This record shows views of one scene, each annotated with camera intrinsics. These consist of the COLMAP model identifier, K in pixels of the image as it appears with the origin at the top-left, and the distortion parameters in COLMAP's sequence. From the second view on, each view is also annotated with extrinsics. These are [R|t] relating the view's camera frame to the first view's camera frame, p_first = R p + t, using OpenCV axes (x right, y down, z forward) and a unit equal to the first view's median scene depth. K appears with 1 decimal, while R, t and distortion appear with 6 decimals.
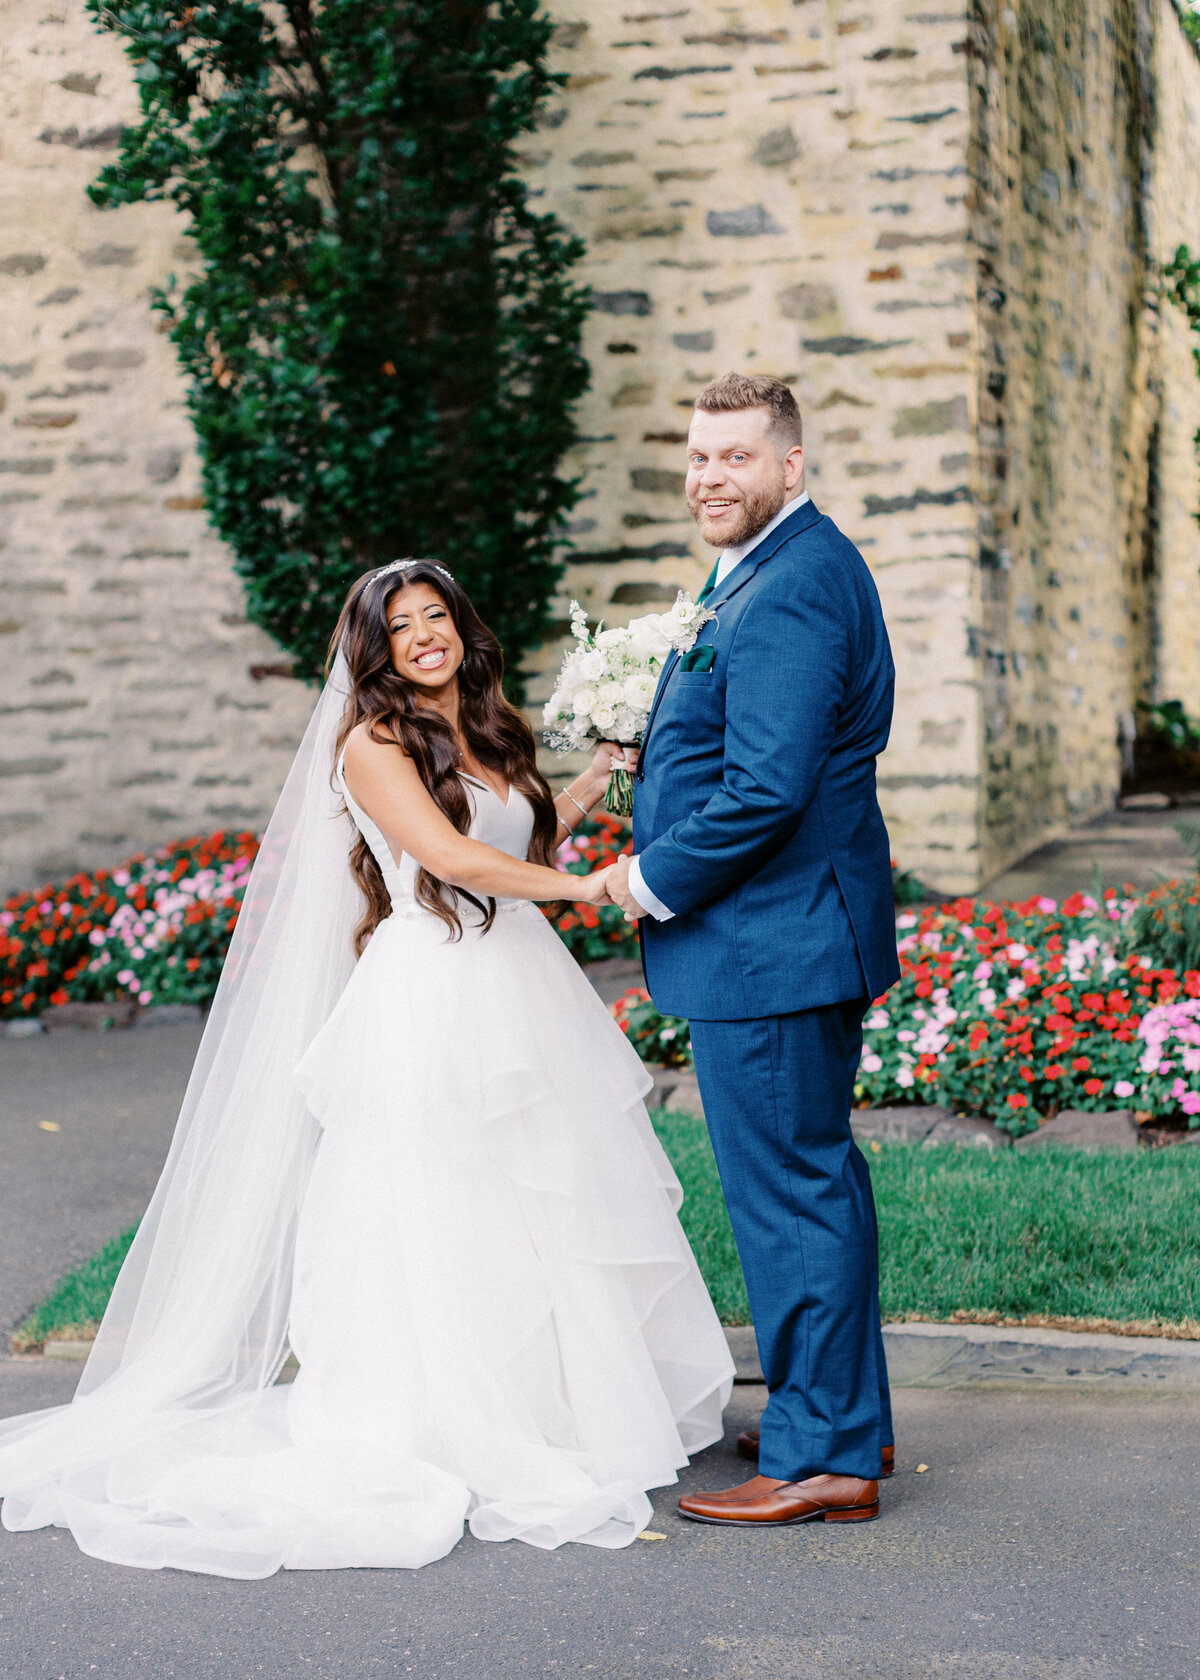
lens RADIAL K [[2937.8, 0, 659.6], [0, 2937.8, 929.5], [0, 0, 1]] dist [0.020367, 0.016269]
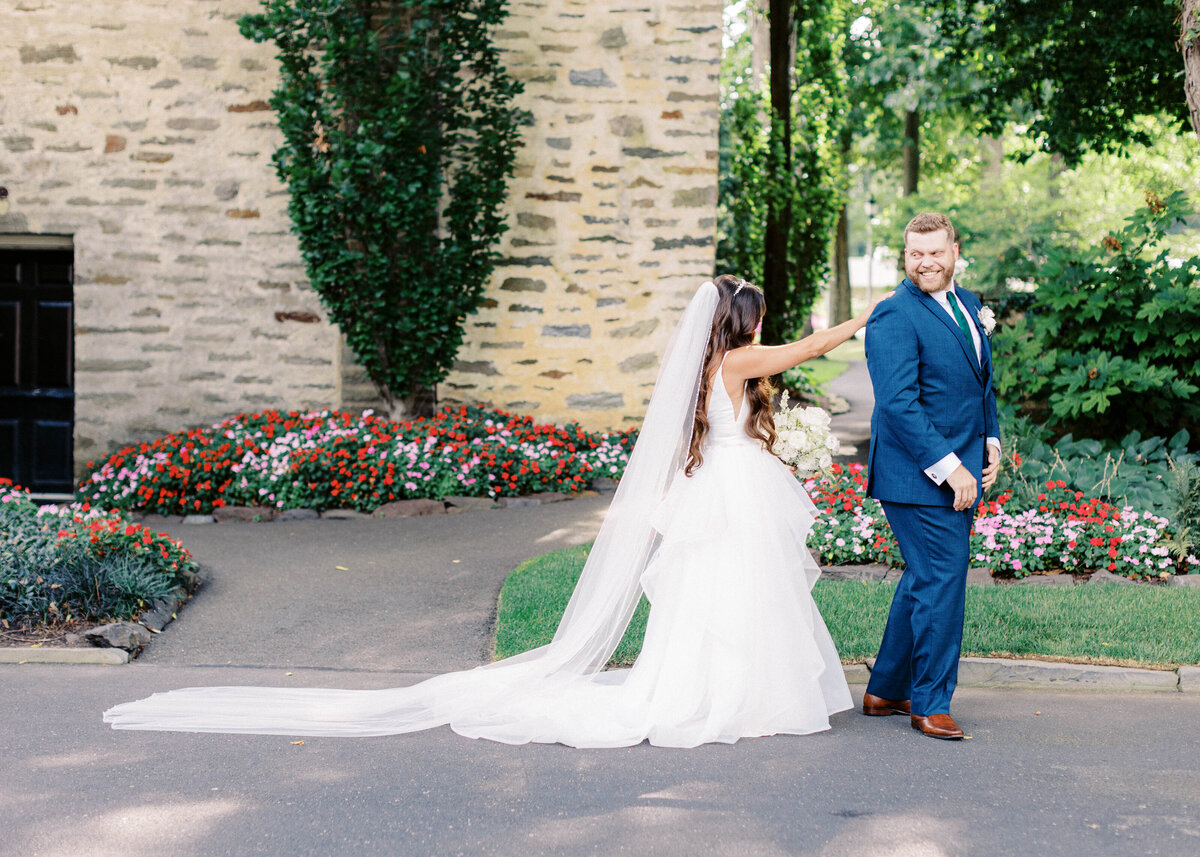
lens RADIAL K [[1943.3, 0, 600.7], [0, 1943.3, 464.3], [0, 0, 1]] dist [0.019554, -0.003404]
pose [[0.972413, 0.040014, 0.229810, -0.227072], [-0.035598, 0.999094, -0.023332, 0.017570], [-0.230535, 0.014508, 0.972956, -0.132174]]
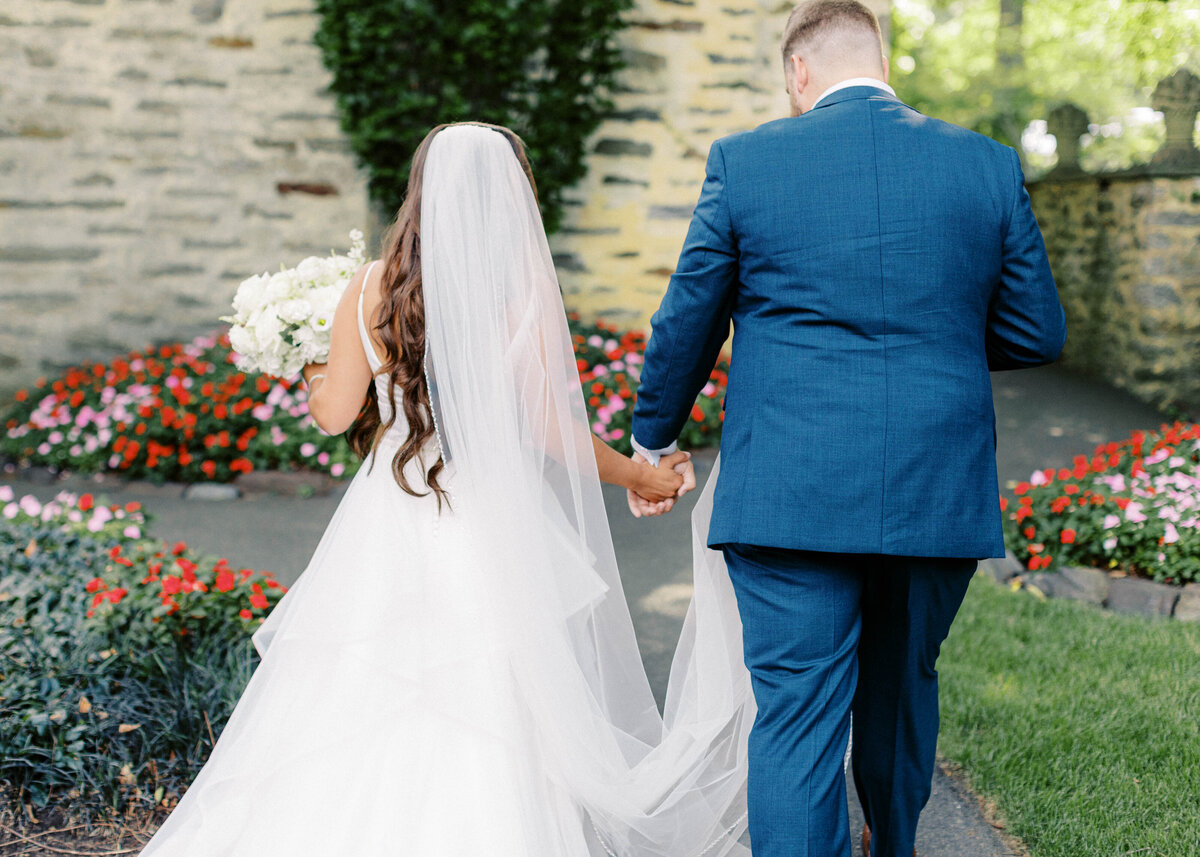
lens RADIAL K [[1879.1, 0, 554.3], [0, 1879.1, 441.8], [0, 0, 1]] dist [0.017020, 0.026431]
pose [[0.950956, 0.027842, 0.308071, -0.286636], [-0.039216, 0.998756, 0.030789, -0.012381], [-0.306831, -0.041360, 0.950865, 0.243703]]
